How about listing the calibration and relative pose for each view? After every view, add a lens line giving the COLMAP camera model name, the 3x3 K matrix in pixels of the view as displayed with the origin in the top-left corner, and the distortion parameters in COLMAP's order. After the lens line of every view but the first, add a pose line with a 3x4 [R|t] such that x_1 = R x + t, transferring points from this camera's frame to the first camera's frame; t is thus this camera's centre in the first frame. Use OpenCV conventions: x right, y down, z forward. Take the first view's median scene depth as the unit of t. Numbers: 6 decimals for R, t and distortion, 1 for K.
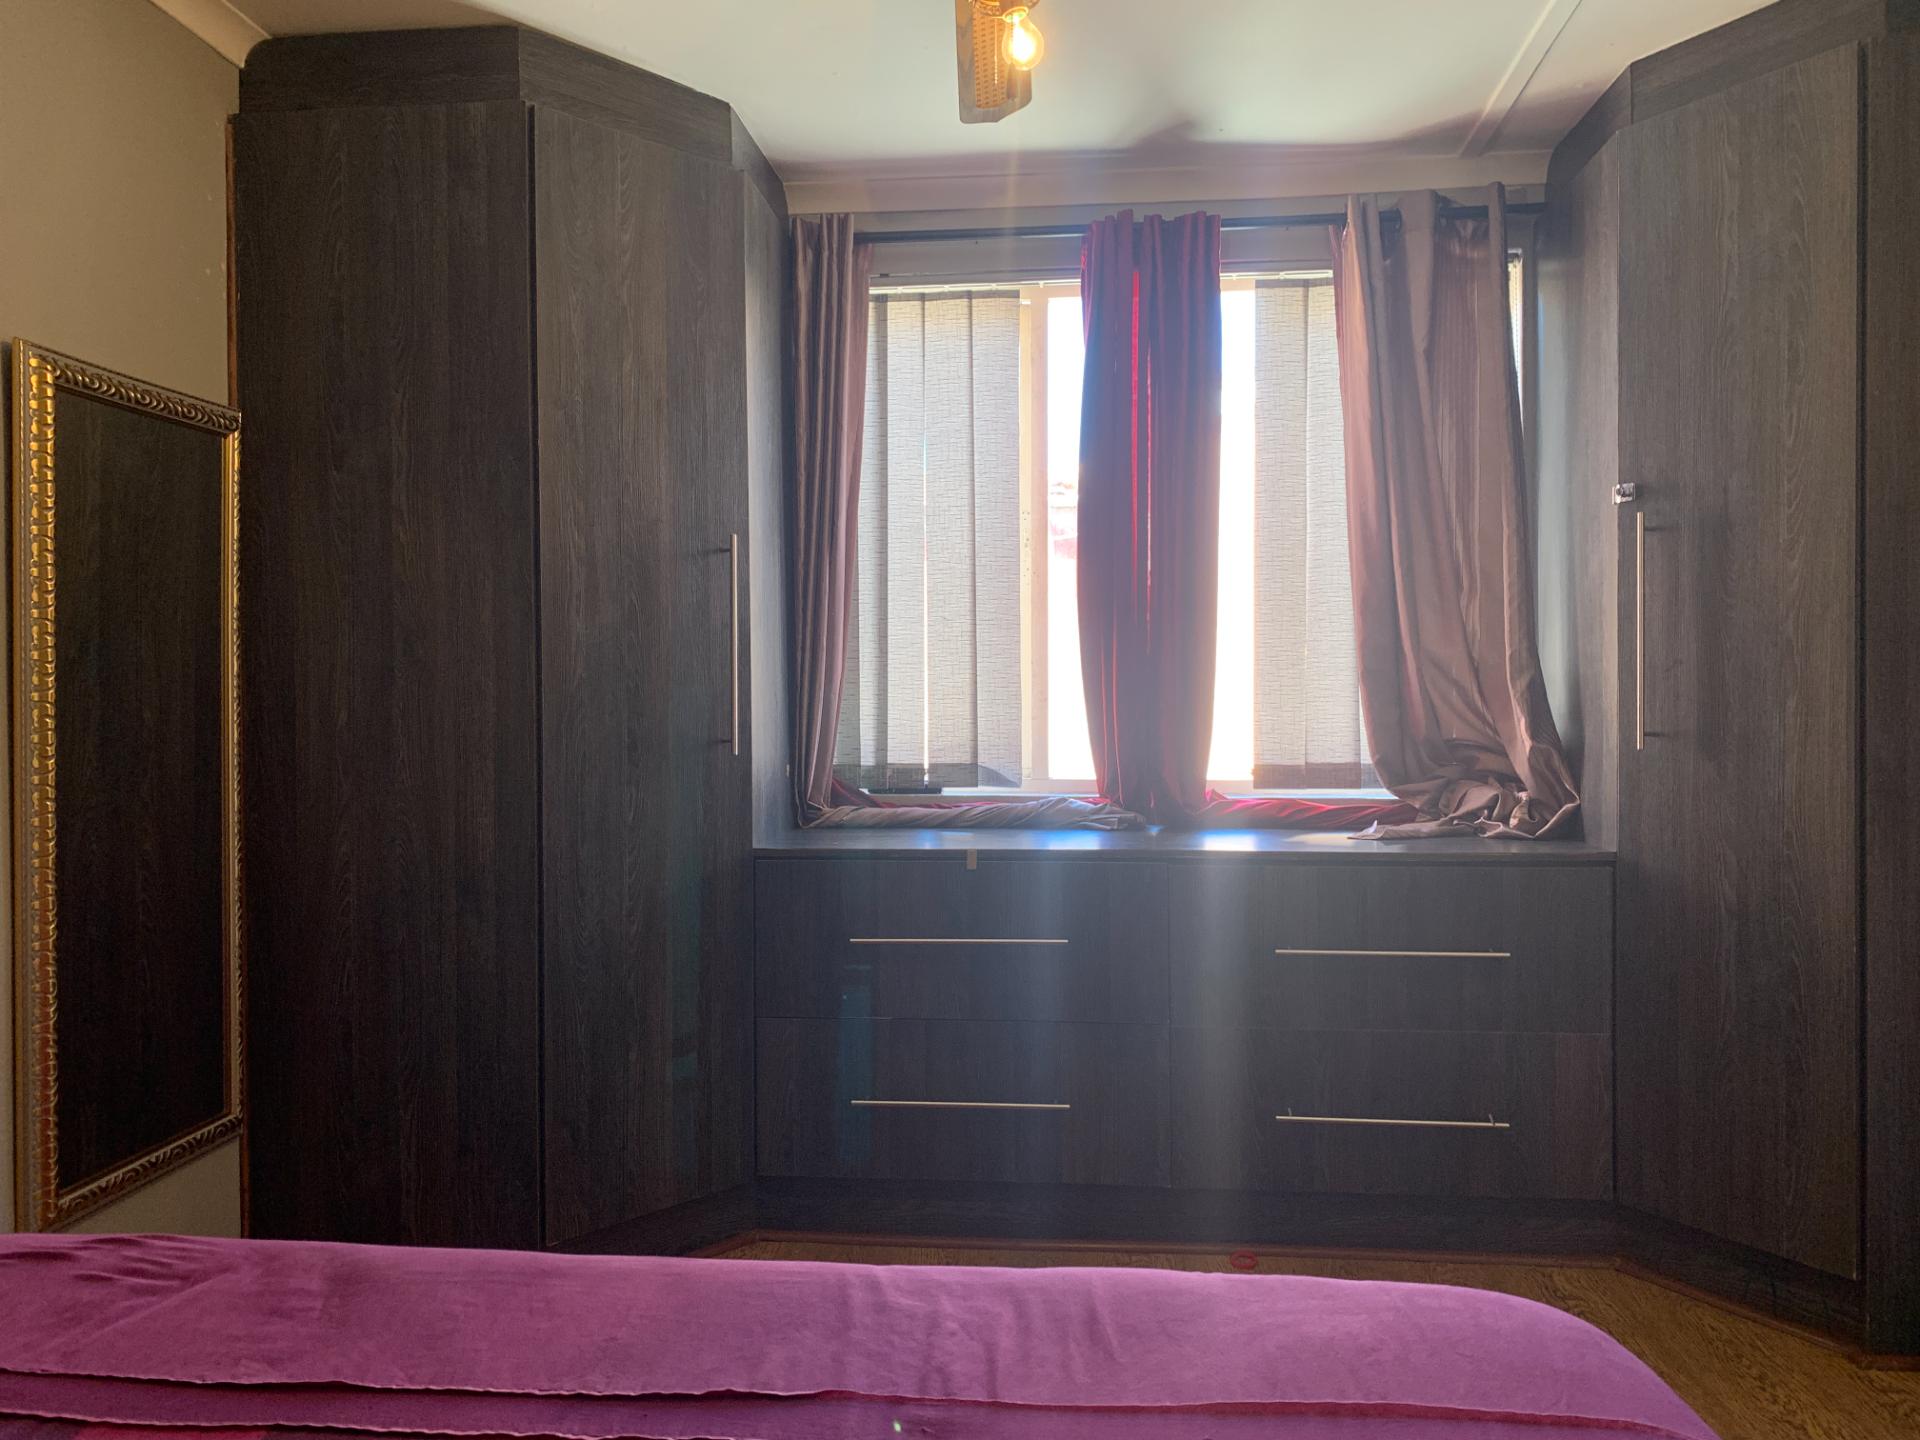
lens RADIAL K [[1457.1, 0, 910.2], [0, 1457.1, 715.2], [0, 0, 1]] dist [0.073524, -0.083048]
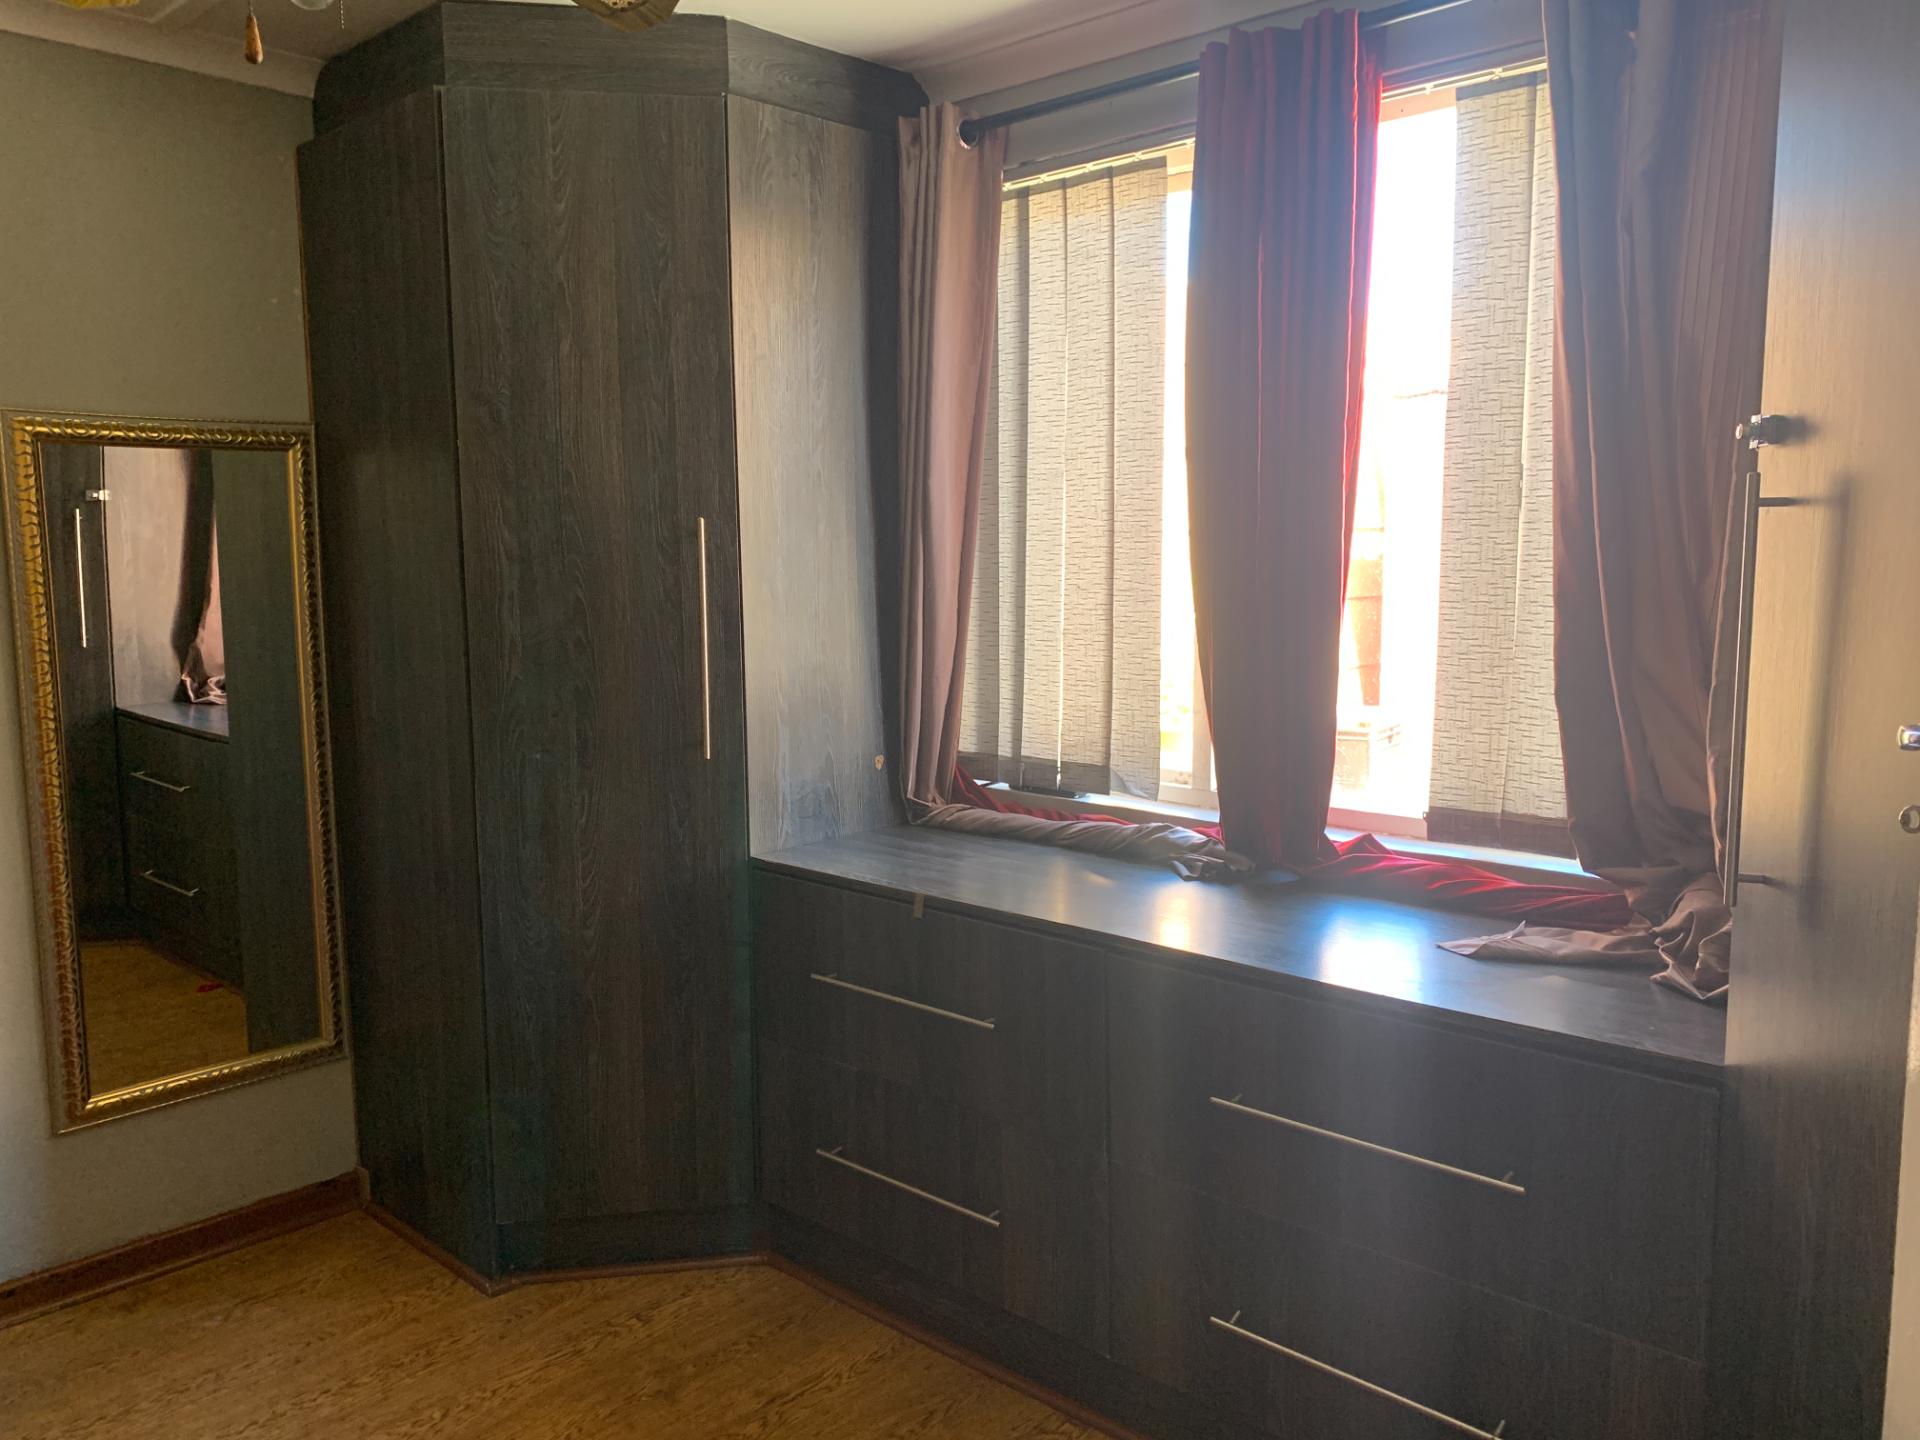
lens RADIAL K [[1461.3, 0, 935.1], [0, 1461.3, 714.8], [0, 0, 1]] dist [0.059650, -0.063836]
pose [[0.798755, 0.066411, -0.597980, 0.467111], [-0.001059, 0.994043, 0.108981, -0.086734], [0.601656, -0.086416, 0.794067, 0.301630]]
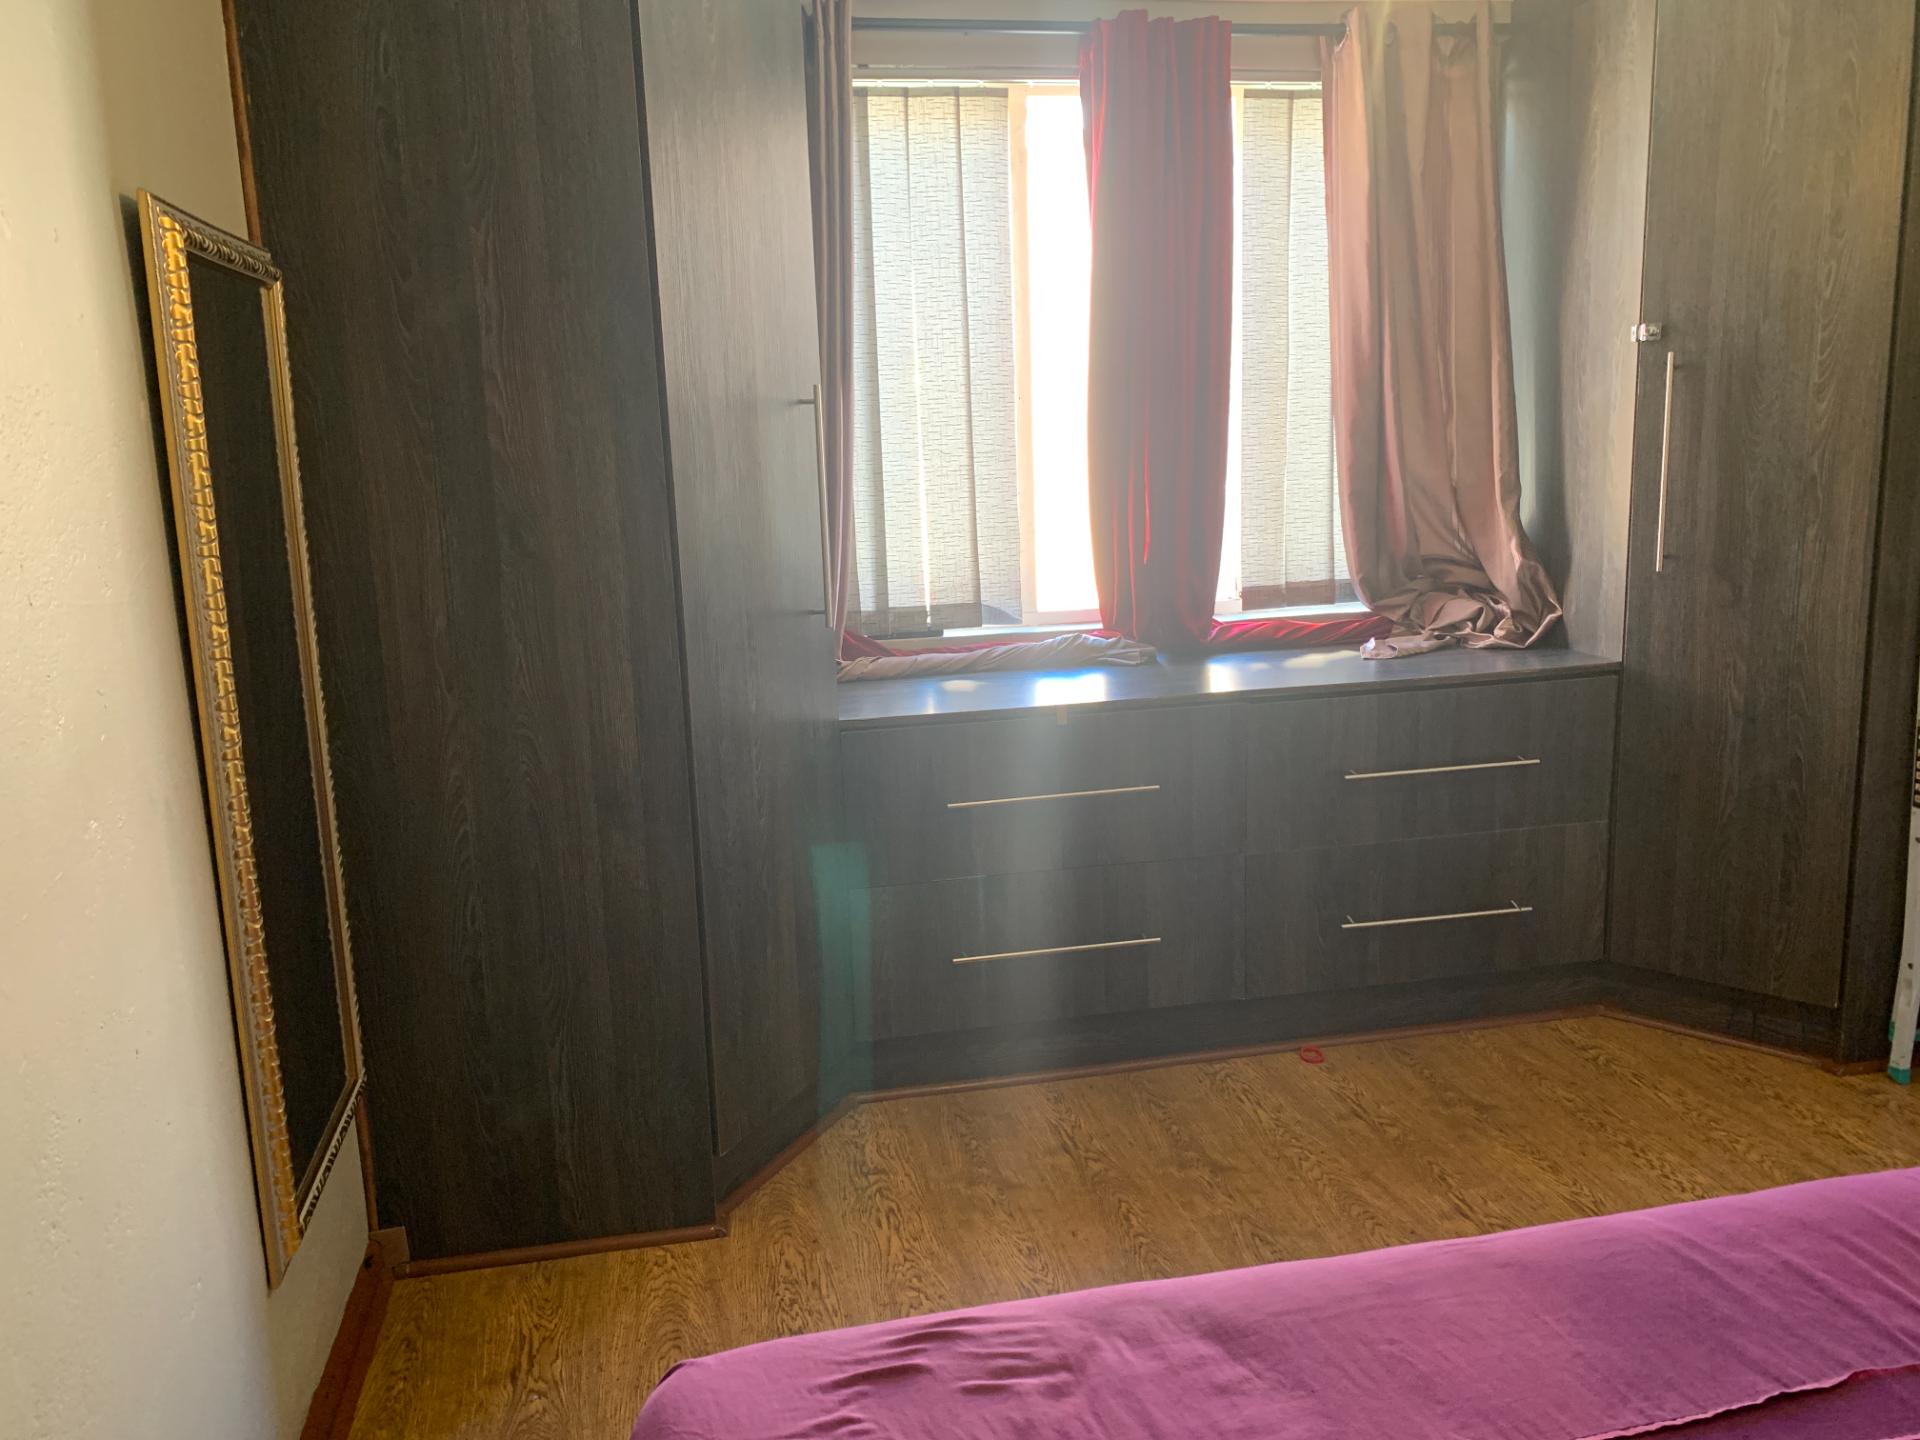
lens RADIAL K [[1476.2, 0, 910.6], [0, 1476.2, 713.1], [0, 0, 1]] dist [0.018943, -0.011826]
pose [[0.954745, -0.085697, 0.284811, -0.290965], [0.037052, 0.984402, 0.171991, -0.066591], [-0.295108, -0.153654, 0.943028, 0.078010]]
